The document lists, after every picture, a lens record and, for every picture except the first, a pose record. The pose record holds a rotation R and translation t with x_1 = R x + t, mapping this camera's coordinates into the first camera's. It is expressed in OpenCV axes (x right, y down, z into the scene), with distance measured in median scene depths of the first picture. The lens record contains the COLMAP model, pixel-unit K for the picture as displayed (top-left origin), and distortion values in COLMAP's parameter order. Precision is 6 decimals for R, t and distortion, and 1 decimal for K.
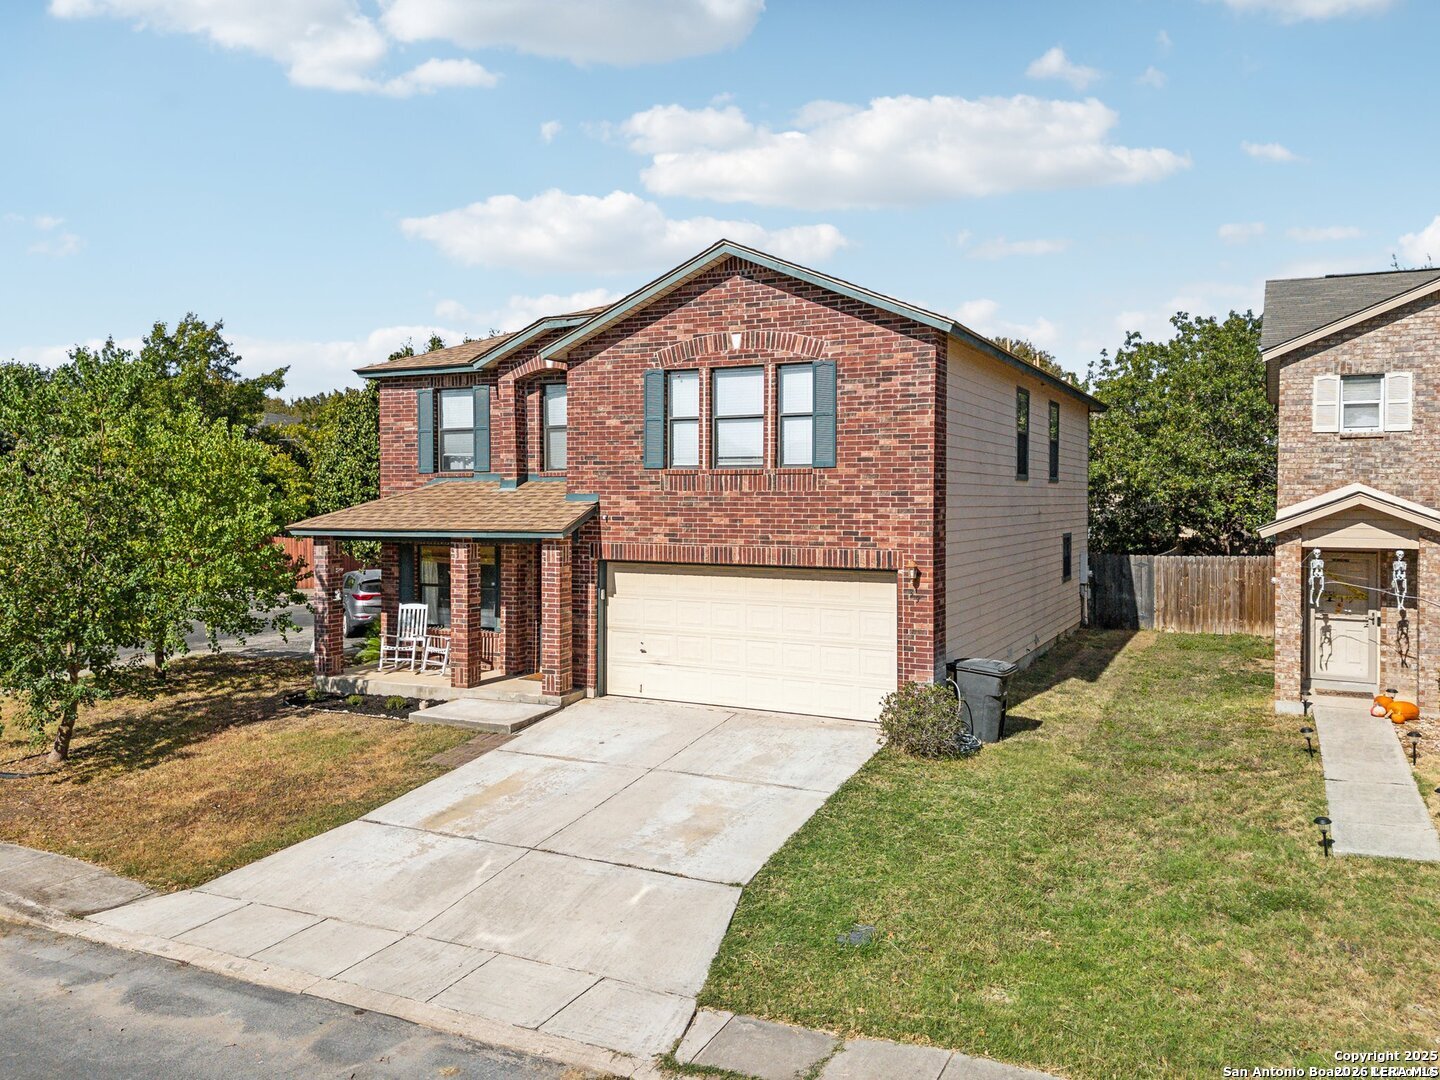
lens RADIAL K [[1079.7, 0, 720.6], [0, 1079.7, 526.2], [0, 0, 1]] dist [0.114879, -0.145838]
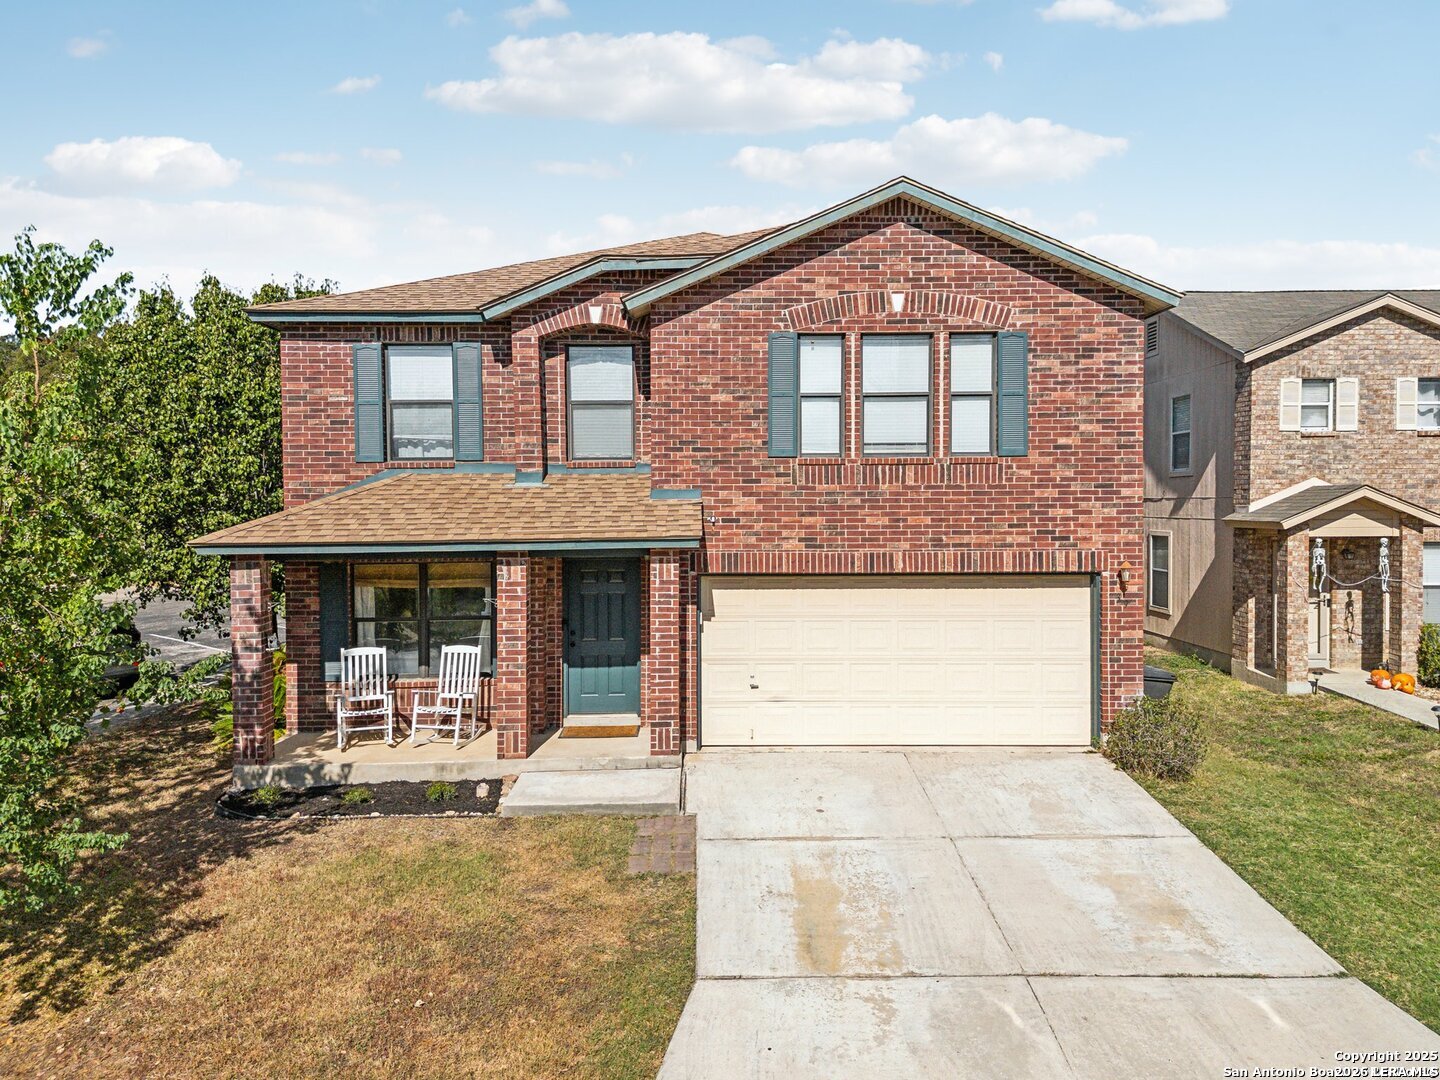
lens RADIAL K [[1080.0, 0, 720.0], [0, 1080.0, 540.0], [0, 0, 1]] dist [0.107802, -0.144966]
pose [[0.888183, -0.023629, 0.458883, -0.479896], [0.019877, 0.999718, 0.013004, -0.003447], [-0.459060, -0.002428, 0.888402, 0.319803]]
